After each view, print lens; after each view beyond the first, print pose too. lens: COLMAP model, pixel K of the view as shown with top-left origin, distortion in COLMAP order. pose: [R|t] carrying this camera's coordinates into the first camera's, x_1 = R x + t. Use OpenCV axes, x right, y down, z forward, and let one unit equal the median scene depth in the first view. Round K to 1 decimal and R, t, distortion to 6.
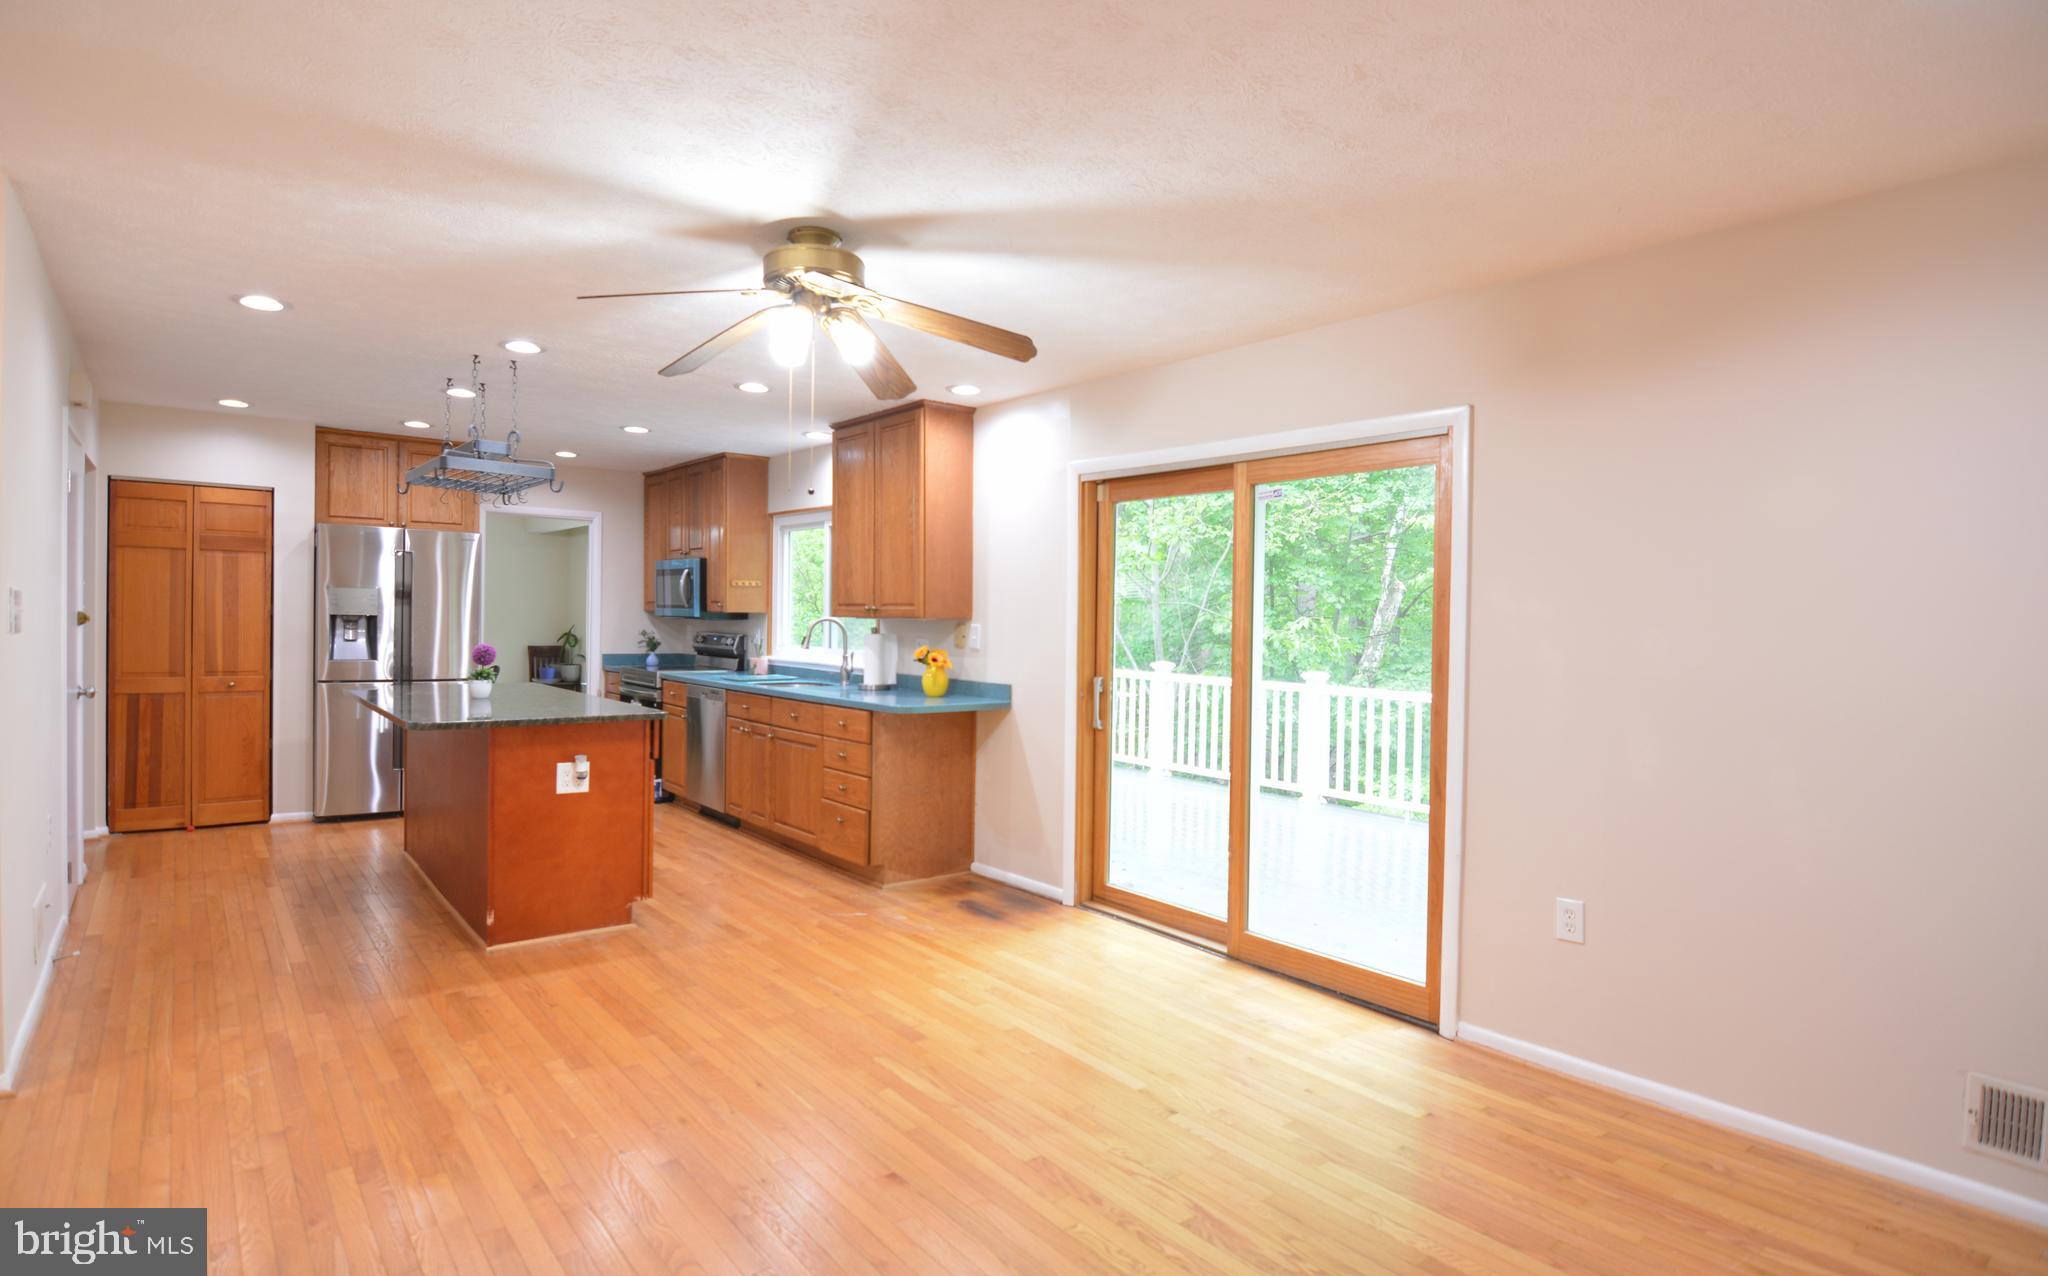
lens RADIAL K [[1052.1, 0, 990.0], [0, 1052.1, 632.6], [0, 0, 1]] dist [-0.011043, -0.004012]
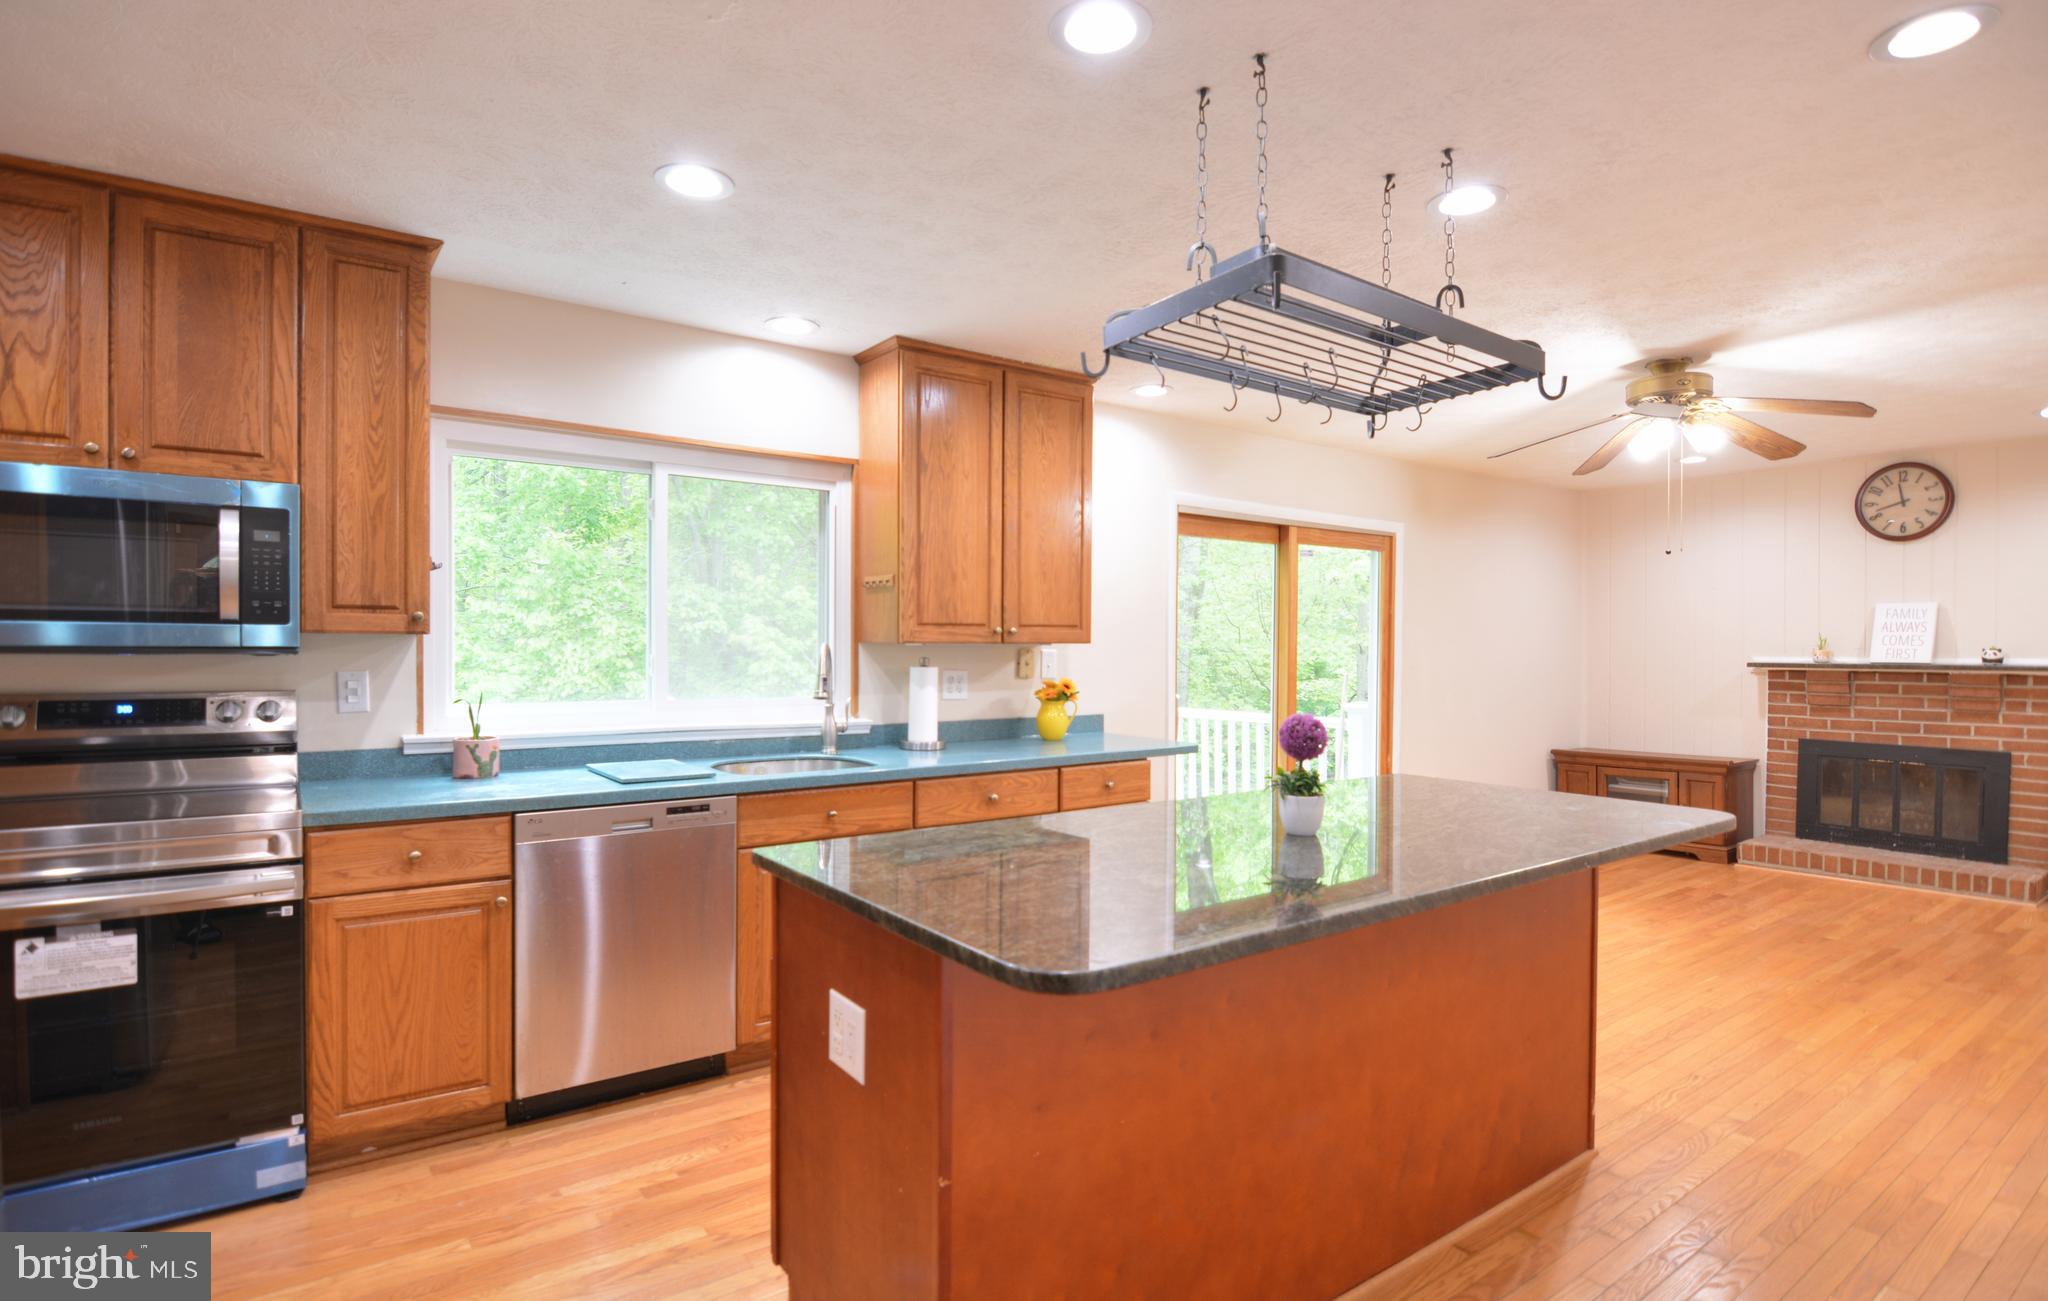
lens RADIAL K [[1041.3, 0, 1013.8], [0, 1041.3, 659.7], [0, 0, 1]] dist [-0.006084, -0.007844]
pose [[0.027685, -0.030567, 0.999149, -0.776069], [0.010235, 0.999489, 0.030293, -0.023419], [-0.999564, 0.009388, 0.027984, 0.916498]]
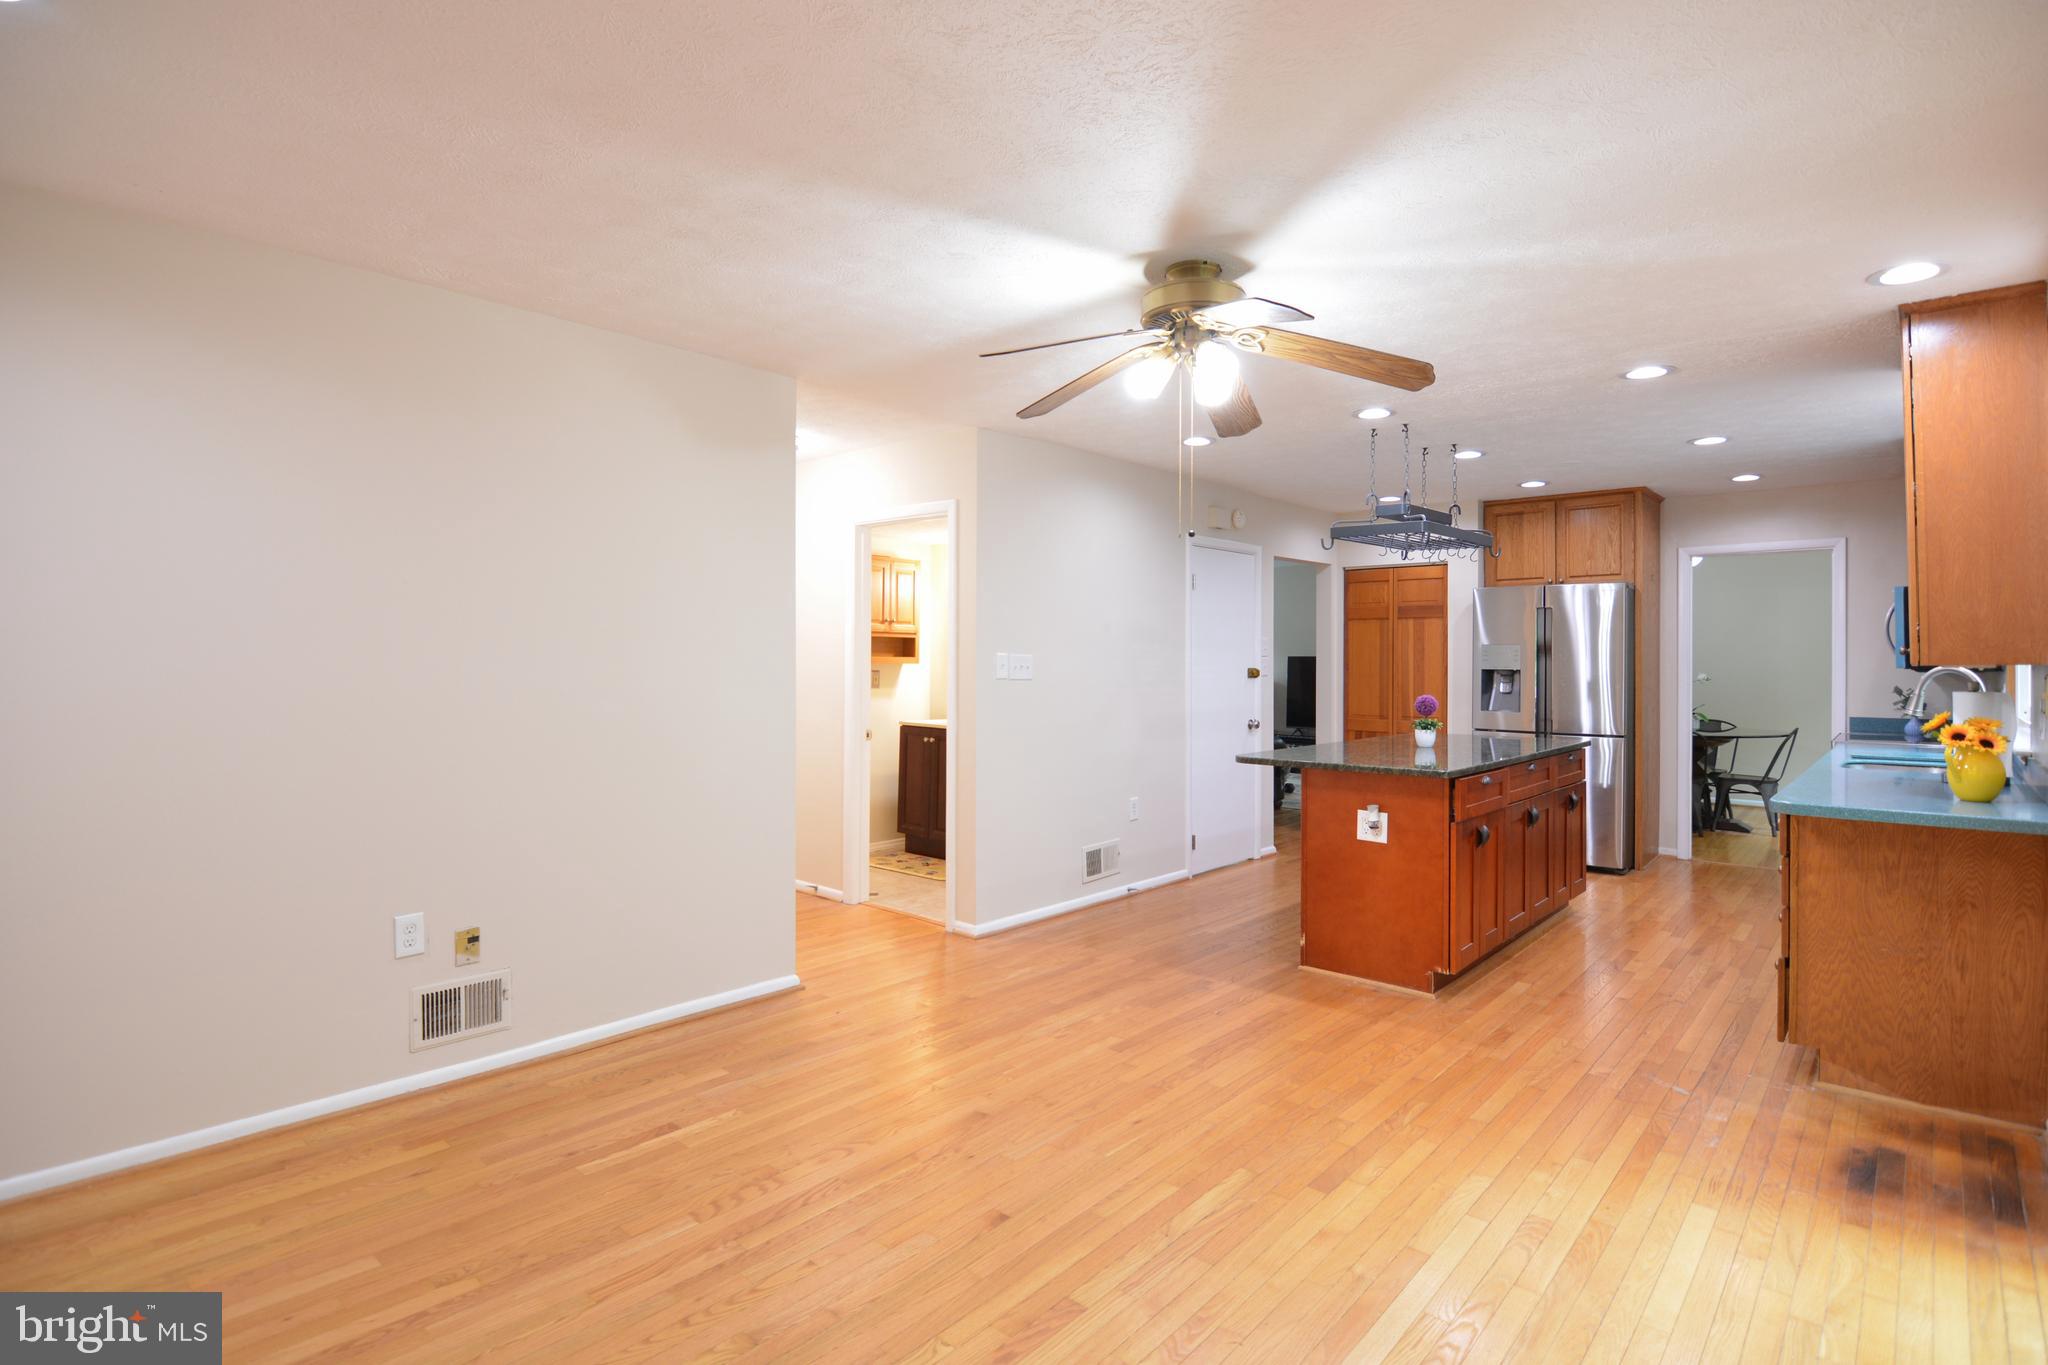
lens RADIAL K [[1011.3, 0, 1002.5], [0, 1011.3, 652.2], [0, 0, 1]] dist [-0.008870, -0.009039]
pose [[0.165945, -0.025417, -0.985807, 0.363368], [-0.013489, 0.999516, -0.028041, 0.001567], [0.986043, 0.017951, 0.165521, 0.345641]]
